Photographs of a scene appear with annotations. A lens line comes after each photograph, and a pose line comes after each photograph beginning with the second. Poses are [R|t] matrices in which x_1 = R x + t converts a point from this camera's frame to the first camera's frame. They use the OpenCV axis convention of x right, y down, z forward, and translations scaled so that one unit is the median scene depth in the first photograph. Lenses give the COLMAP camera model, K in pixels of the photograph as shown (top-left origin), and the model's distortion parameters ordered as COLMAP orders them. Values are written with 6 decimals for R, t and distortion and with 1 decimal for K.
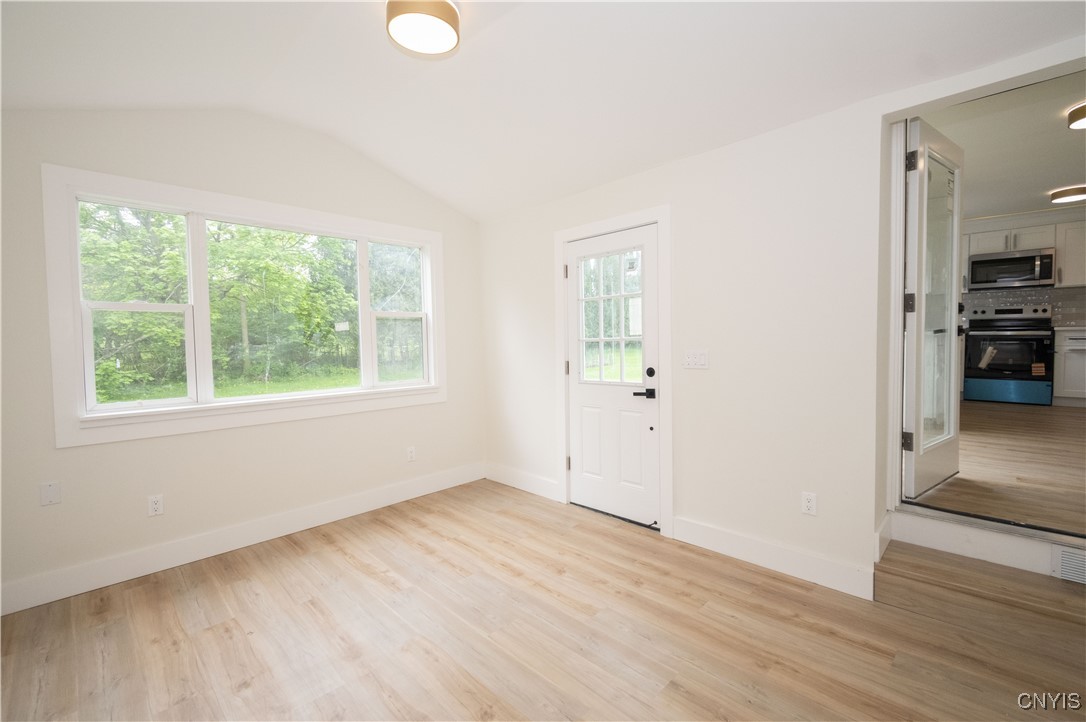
lens RADIAL K [[483.8, 0, 545.5], [0, 483.8, 353.4], [0, 0, 1]] dist [0.014681, -0.006208]
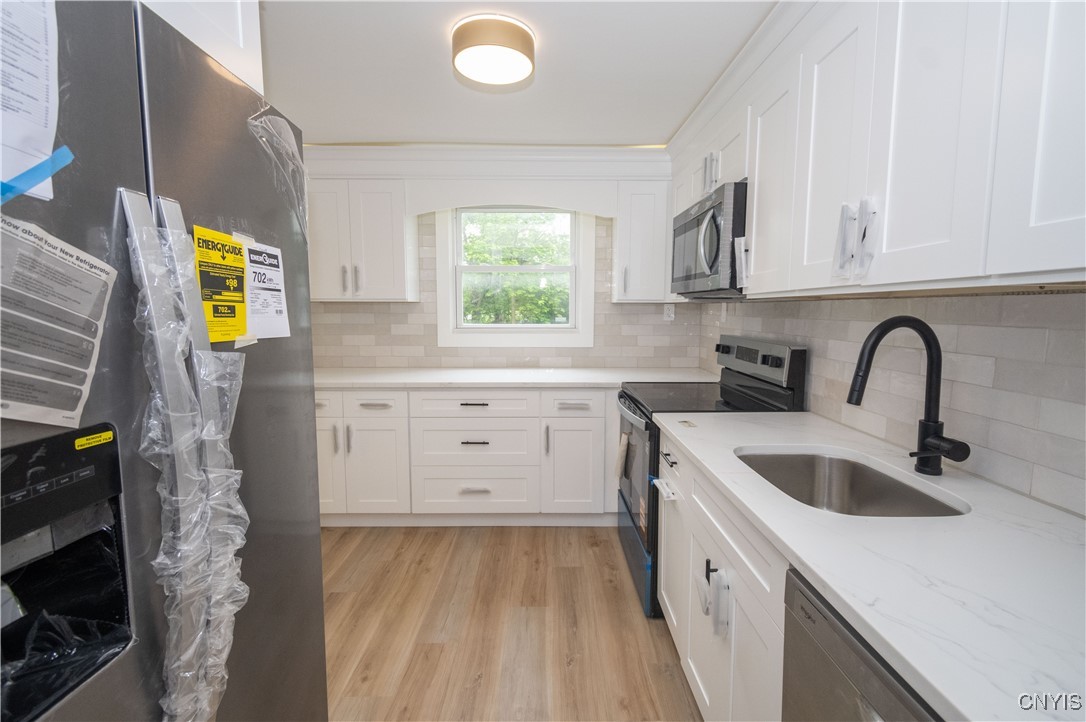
lens RADIAL K [[483.8, 0, 543.4], [0, 483.8, 353.3], [0, 0, 1]] dist [0.014681, -0.006208]
pose [[0.693278, 0.087466, -0.715343, 1.167018], [-0.047258, 0.995989, 0.075981, -0.113604], [0.719120, -0.018870, 0.694630, 0.653584]]
